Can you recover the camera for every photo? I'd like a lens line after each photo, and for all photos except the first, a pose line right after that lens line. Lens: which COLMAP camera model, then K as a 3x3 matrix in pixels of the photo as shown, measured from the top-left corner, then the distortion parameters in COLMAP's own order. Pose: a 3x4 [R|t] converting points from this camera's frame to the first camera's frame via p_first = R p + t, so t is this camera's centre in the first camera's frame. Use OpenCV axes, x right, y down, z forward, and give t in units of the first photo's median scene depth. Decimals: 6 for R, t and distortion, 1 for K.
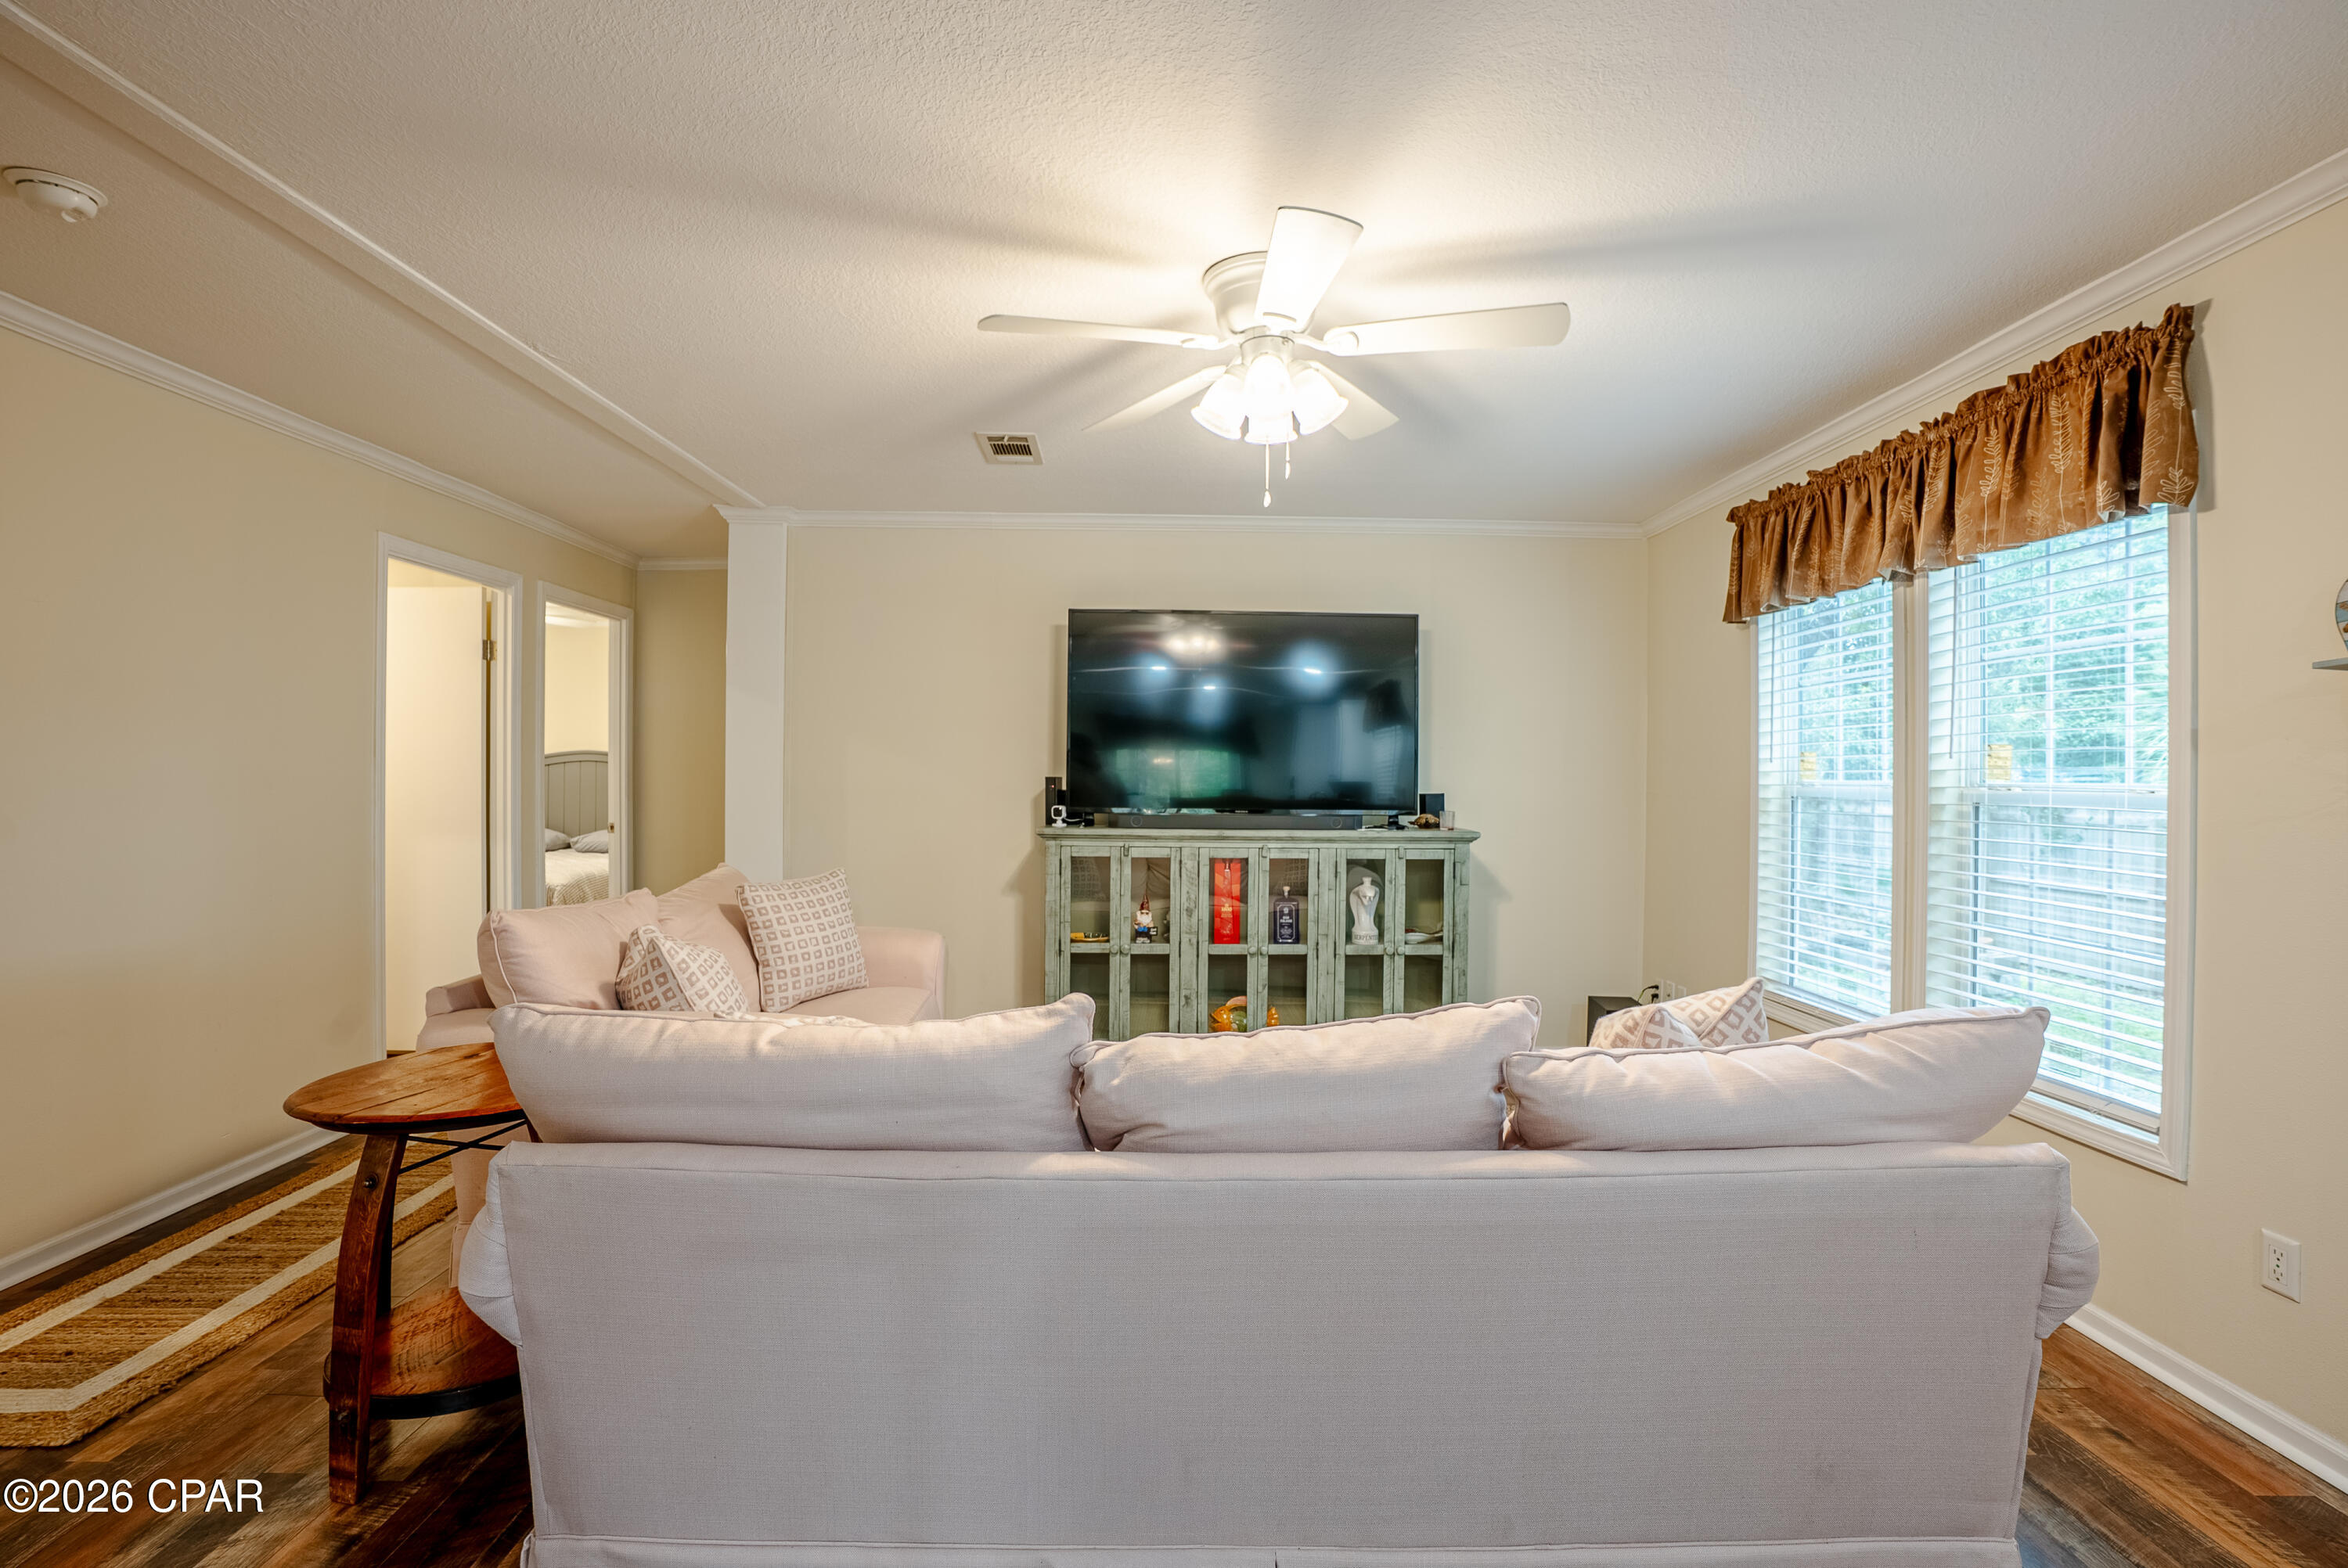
lens RADIAL K [[1114.9, 0, 1162.3], [0, 1114.9, 782.3], [0, 0, 1]] dist [-0.023815, 0.004653]
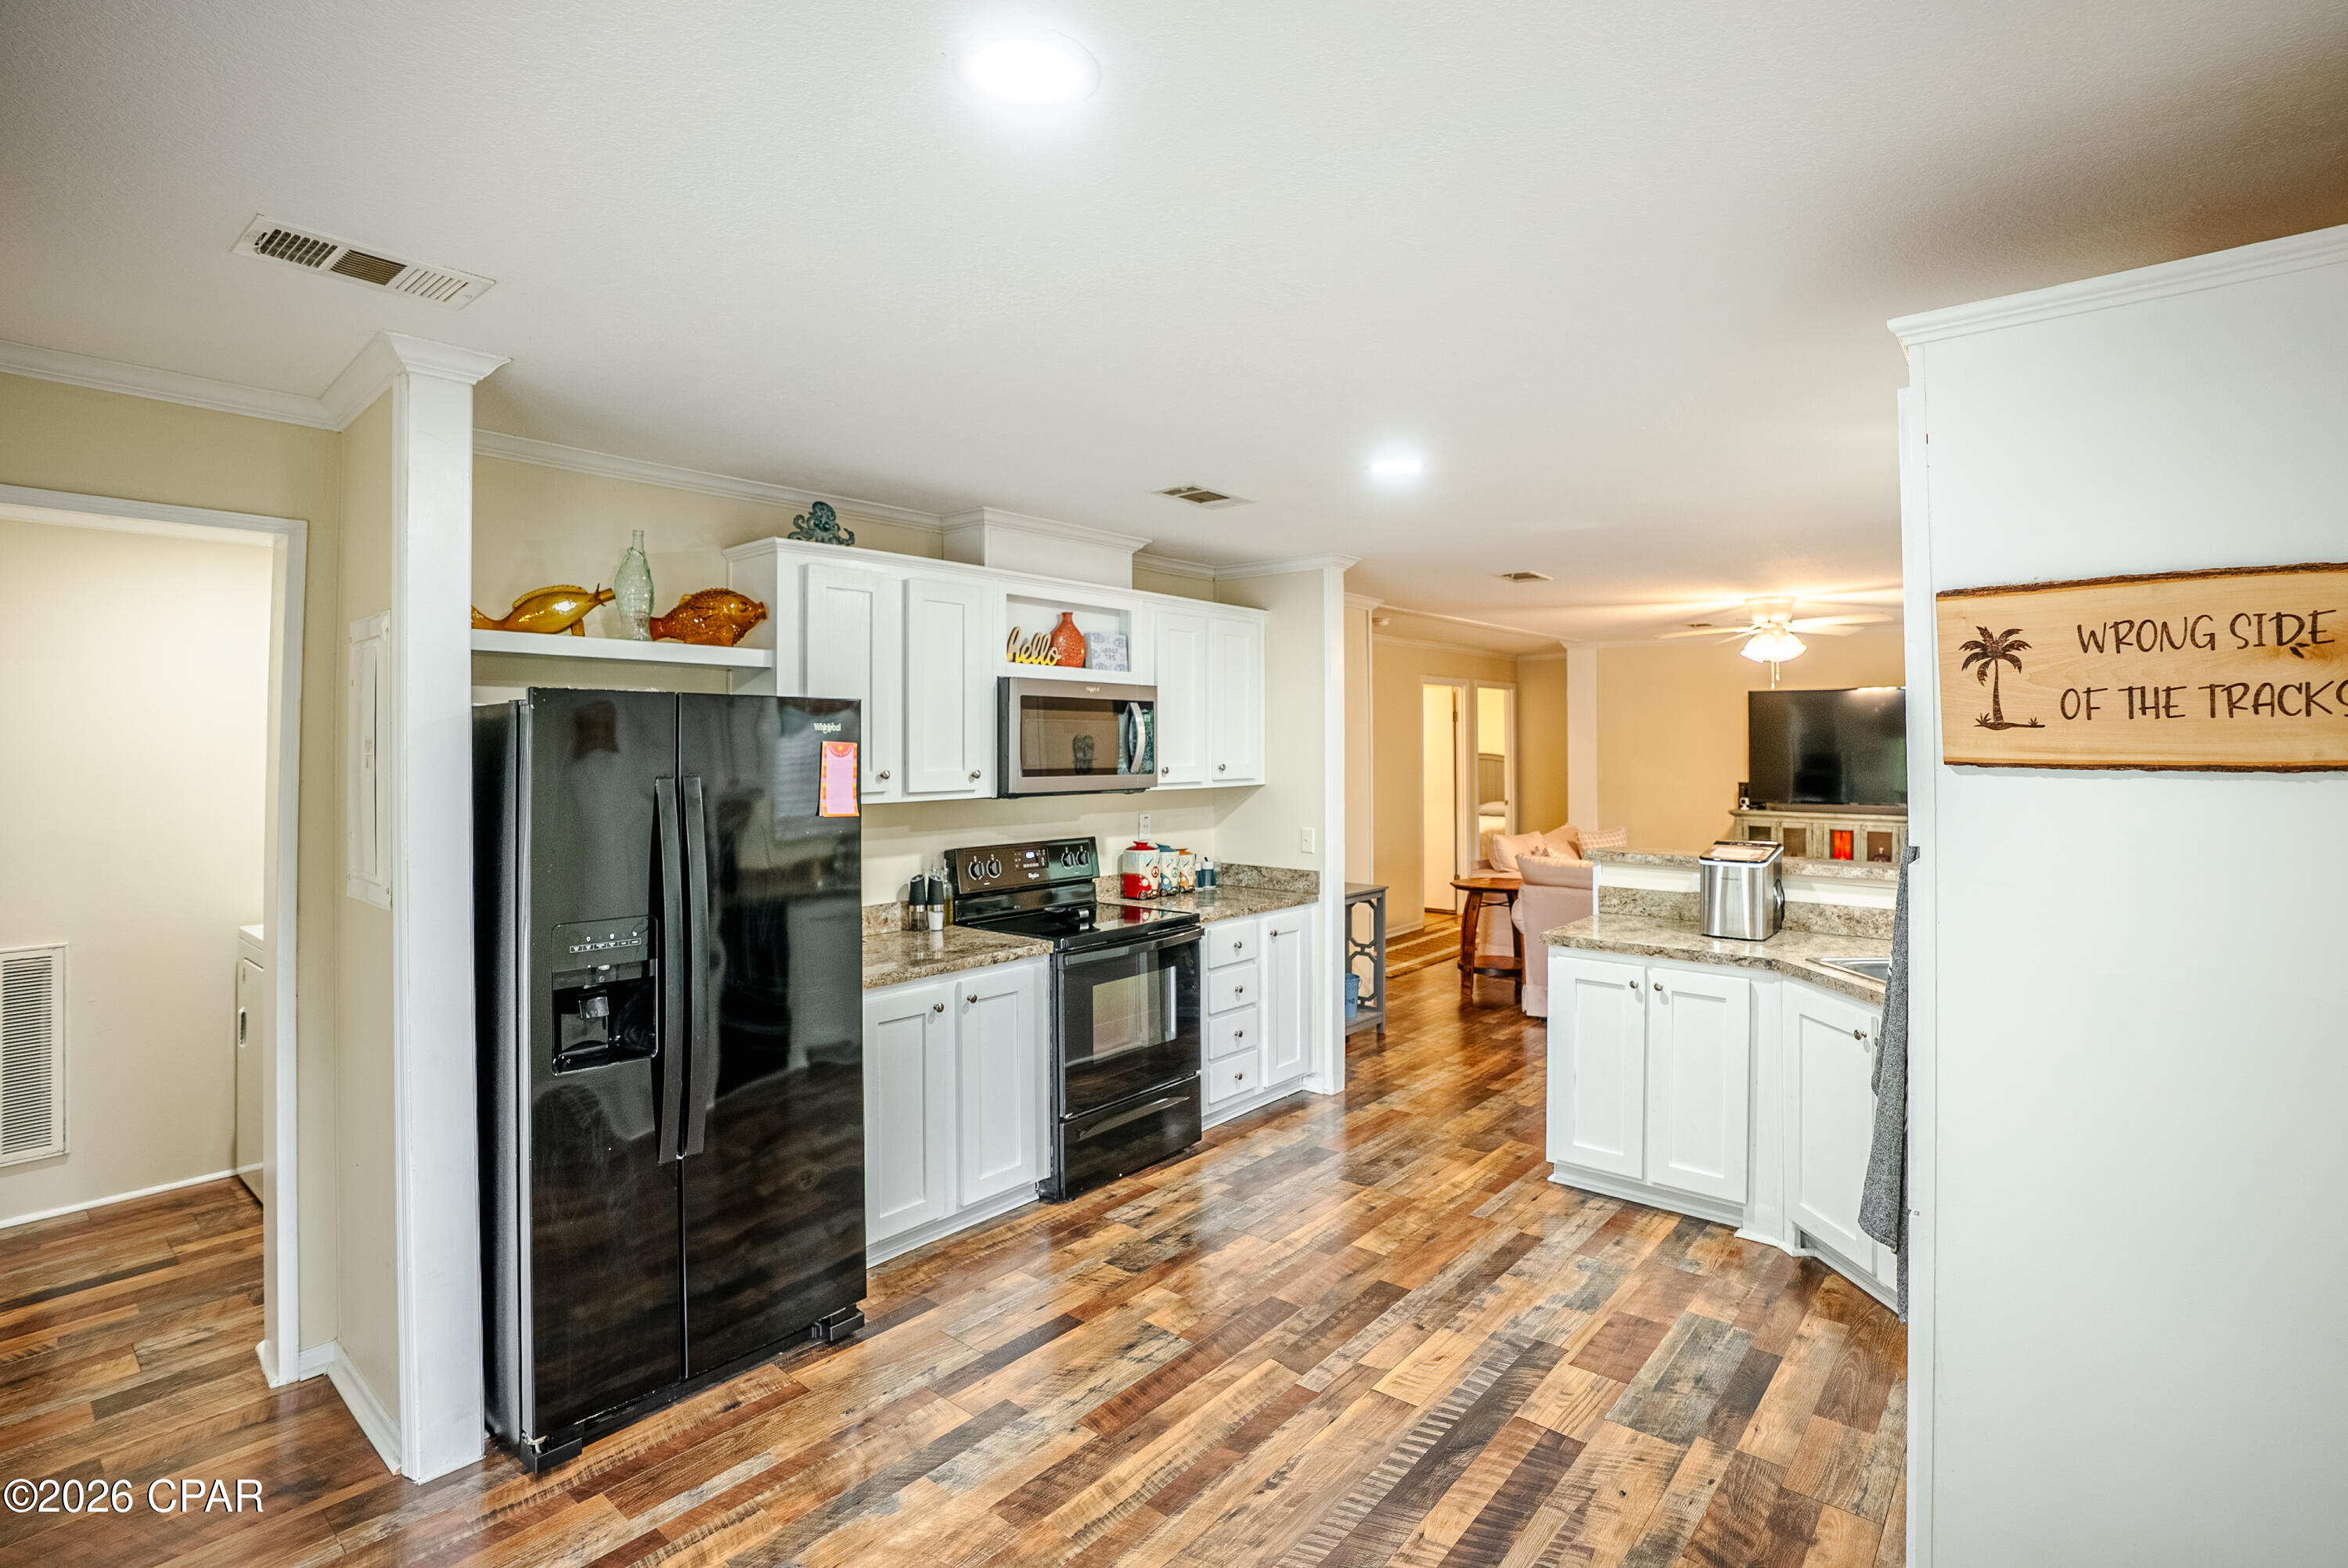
lens RADIAL K [[1114.9, 0, 1187.0], [0, 1114.9, 666.7], [0, 0, 1]] dist [-0.023815, 0.004653]
pose [[0.758481, -0.050813, -0.649711, 0.504454], [0.006129, 0.997468, -0.070855, -0.087781], [0.651666, 0.049761, 0.756872, -1.236893]]
